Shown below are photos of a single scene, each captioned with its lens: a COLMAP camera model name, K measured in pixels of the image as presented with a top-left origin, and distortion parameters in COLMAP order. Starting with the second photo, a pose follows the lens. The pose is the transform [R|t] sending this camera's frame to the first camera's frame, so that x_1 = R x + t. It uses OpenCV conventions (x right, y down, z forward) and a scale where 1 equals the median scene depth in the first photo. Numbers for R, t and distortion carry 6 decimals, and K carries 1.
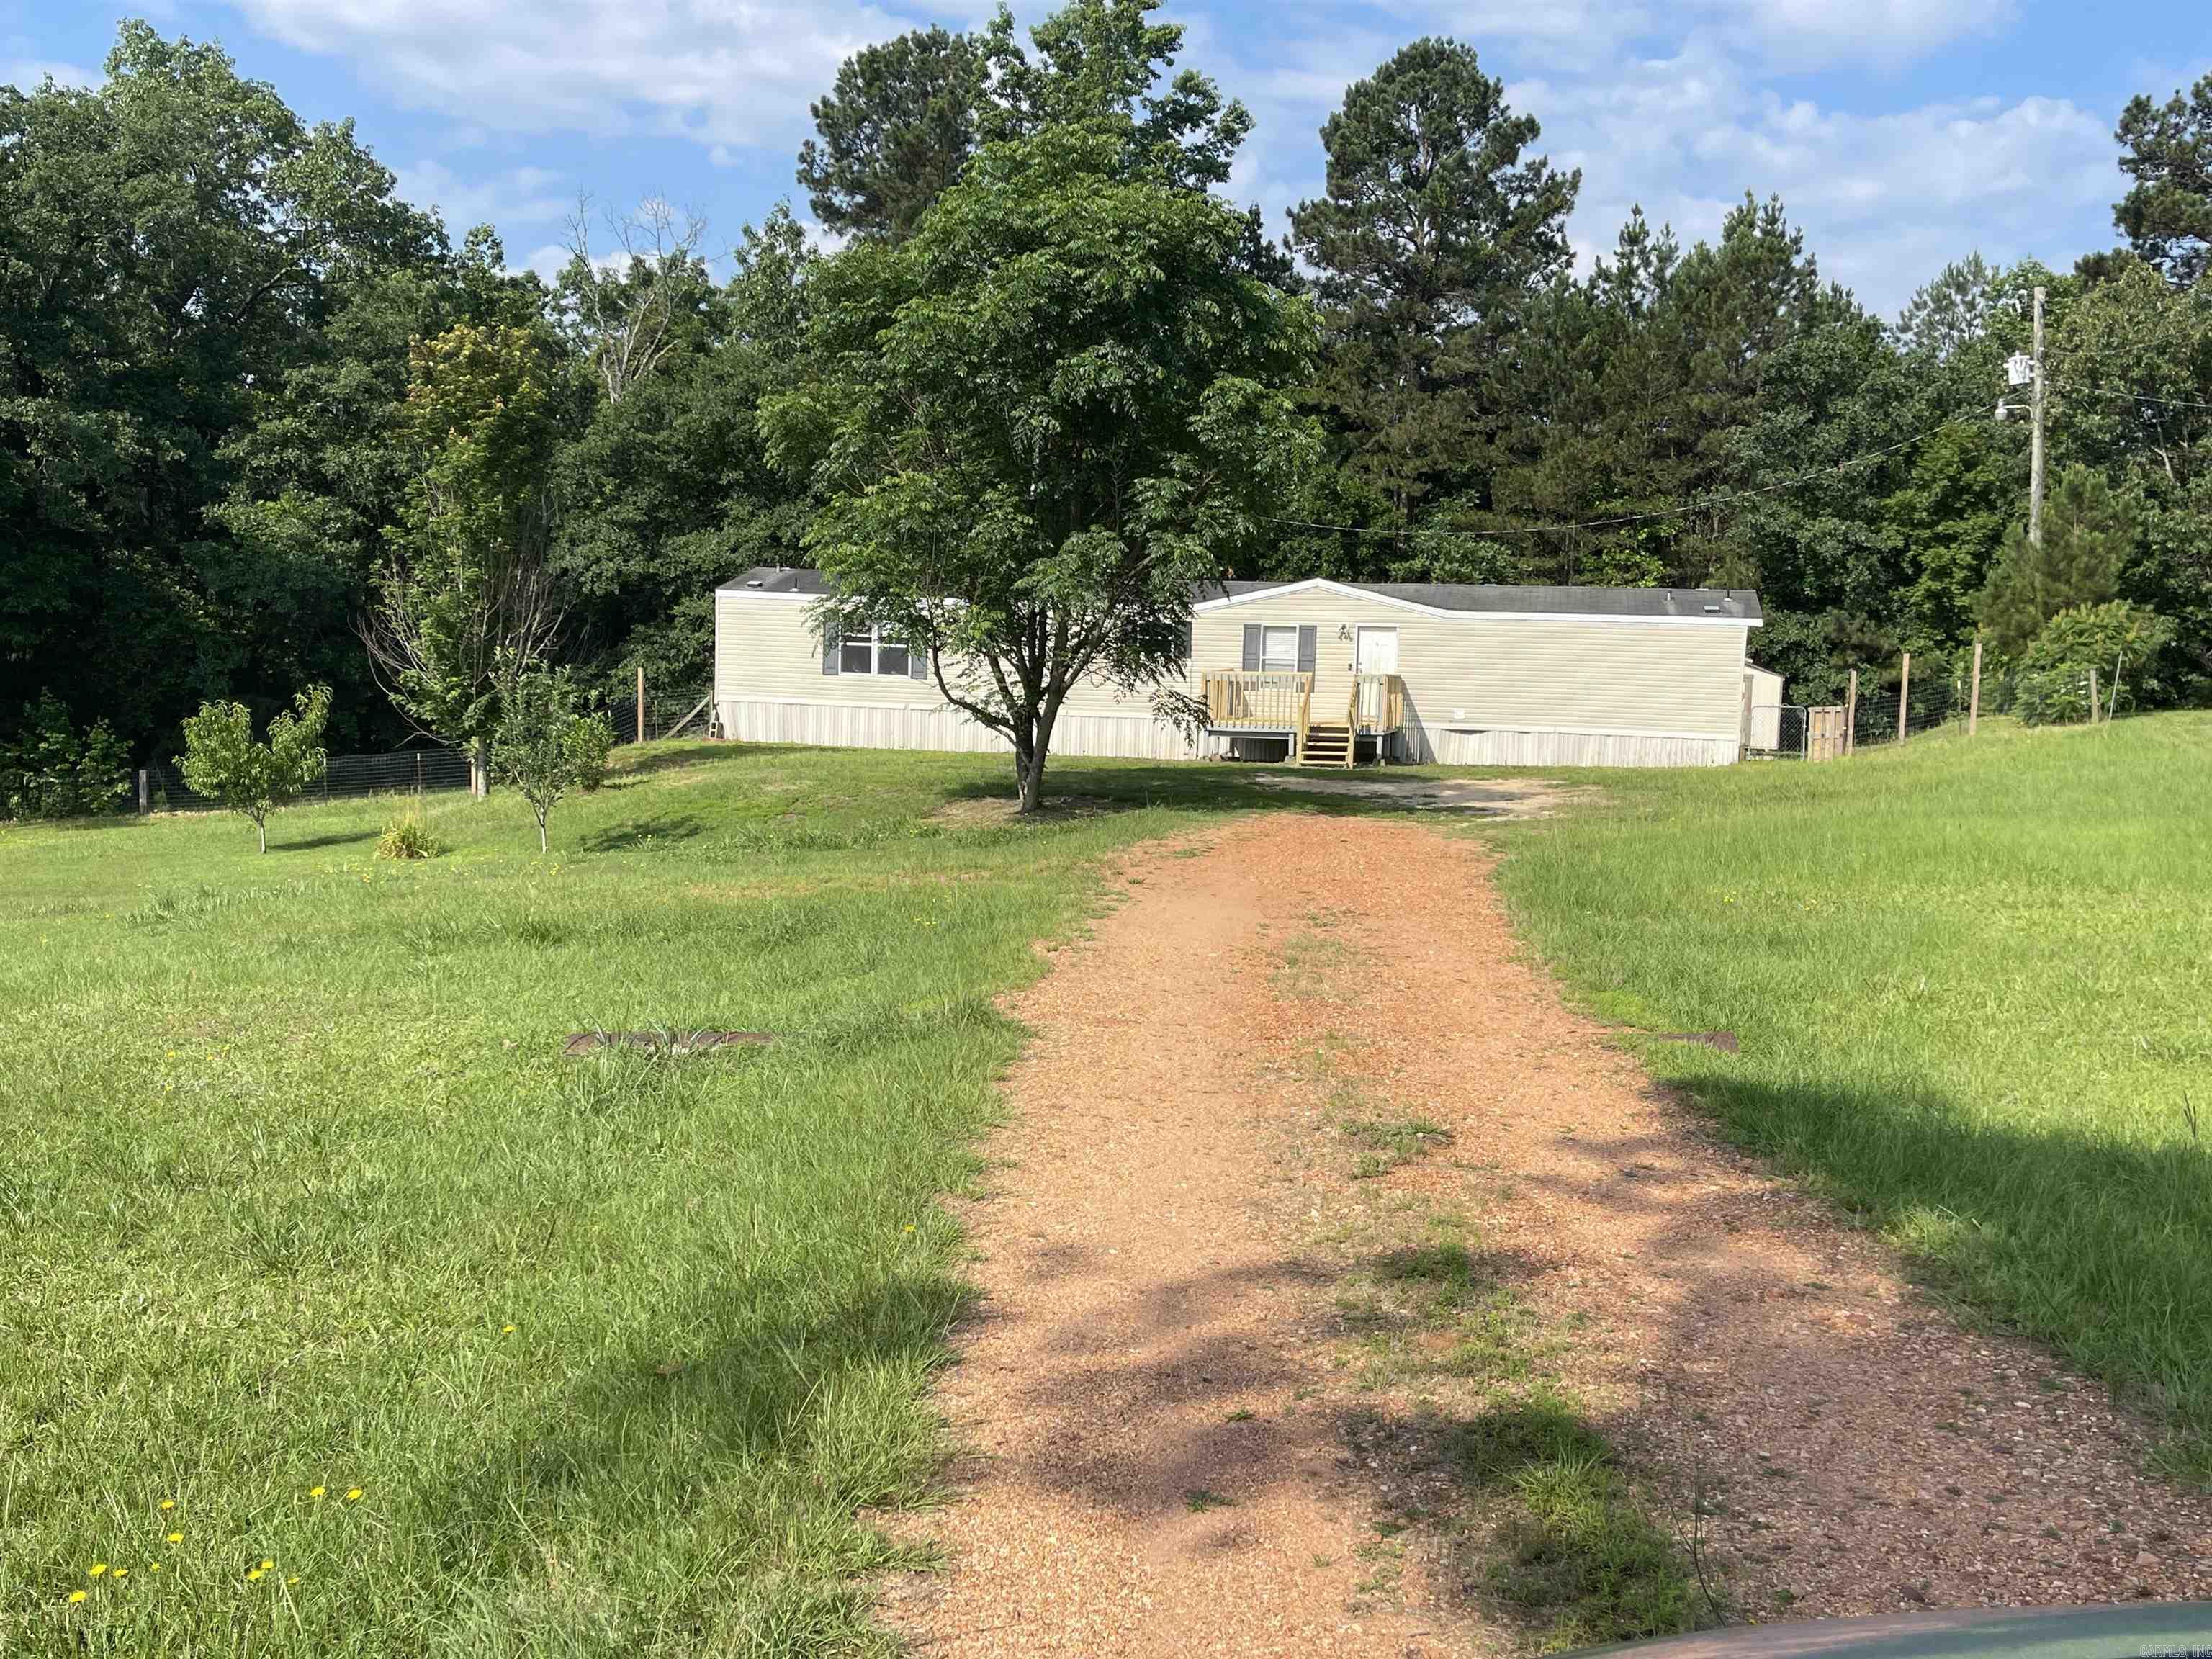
lens RADIAL K [[2067.0, 0, 1109.1], [0, 2067.0, 830.5], [0, 0, 1]] dist [0.004539, 0.000000]
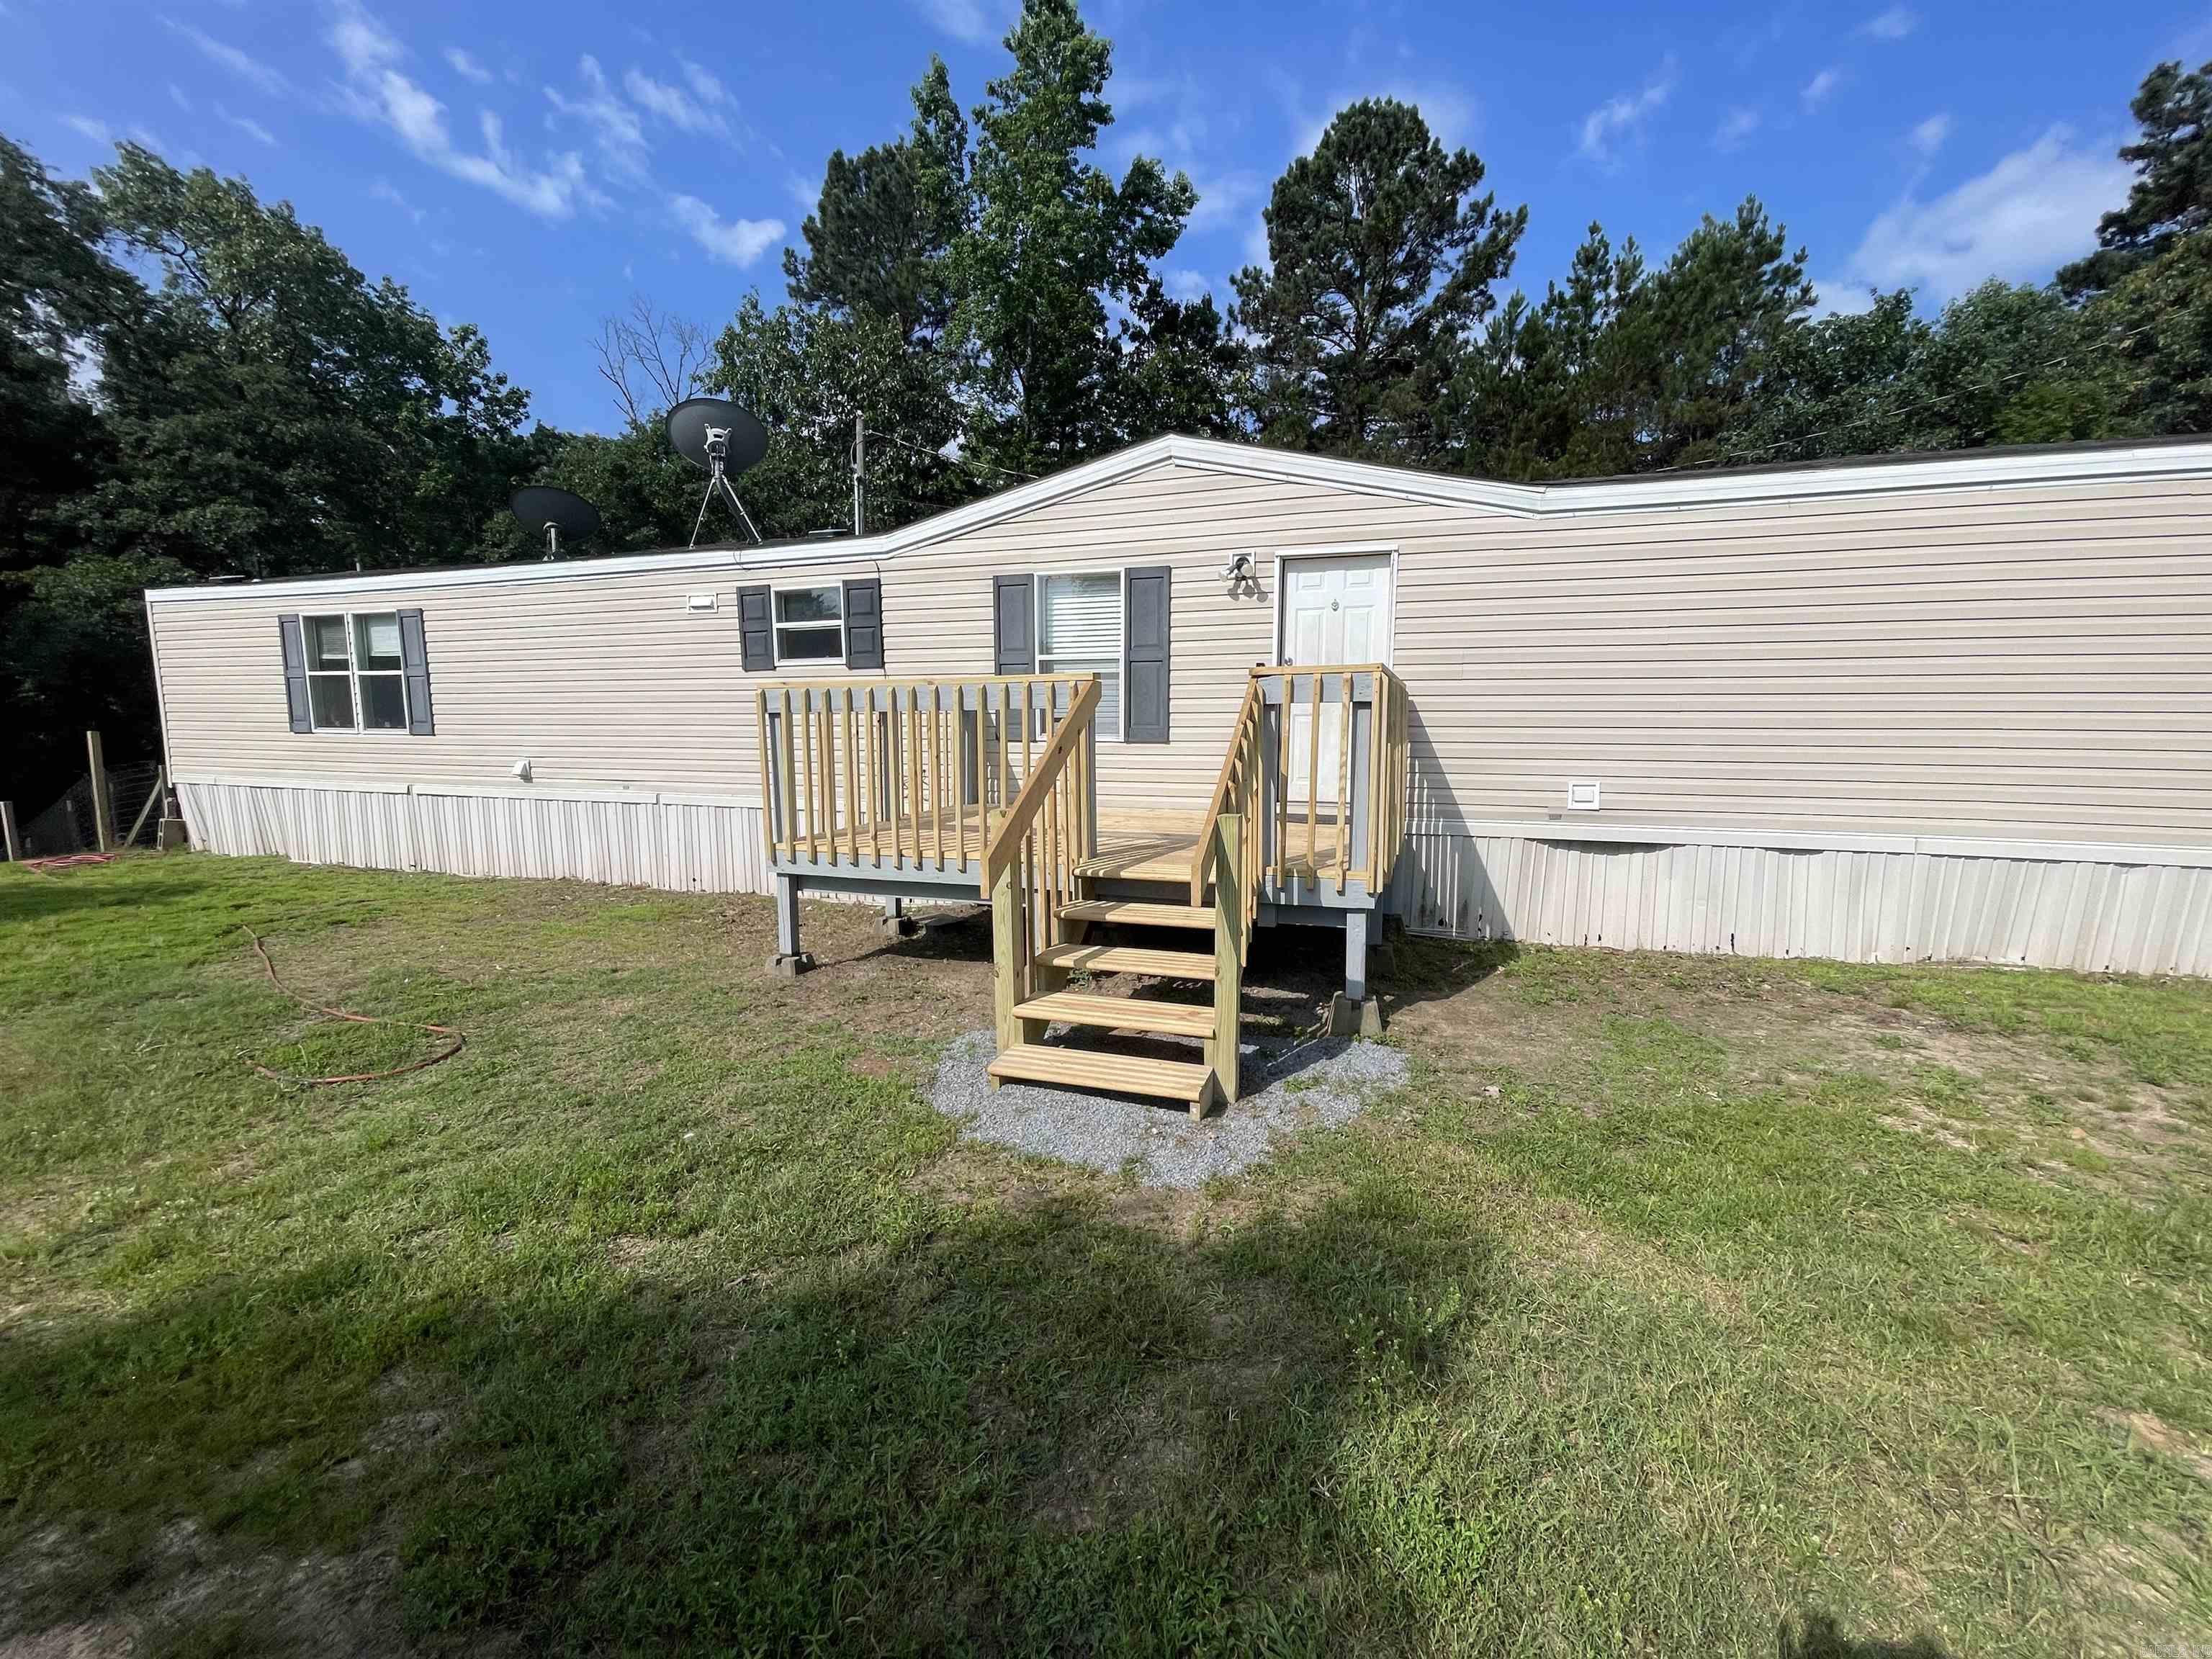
lens RADIAL K [[892.1, 0, 1092.5], [0, 892.1, 825.5], [0, 0, 1]] dist [-0.002584, 0.000422]
pose [[0.992346, -0.014981, -0.122576, 0.071811], [0.018386, 0.999474, 0.026697, -0.038226], [0.122112, -0.028747, 0.992100, 0.567617]]
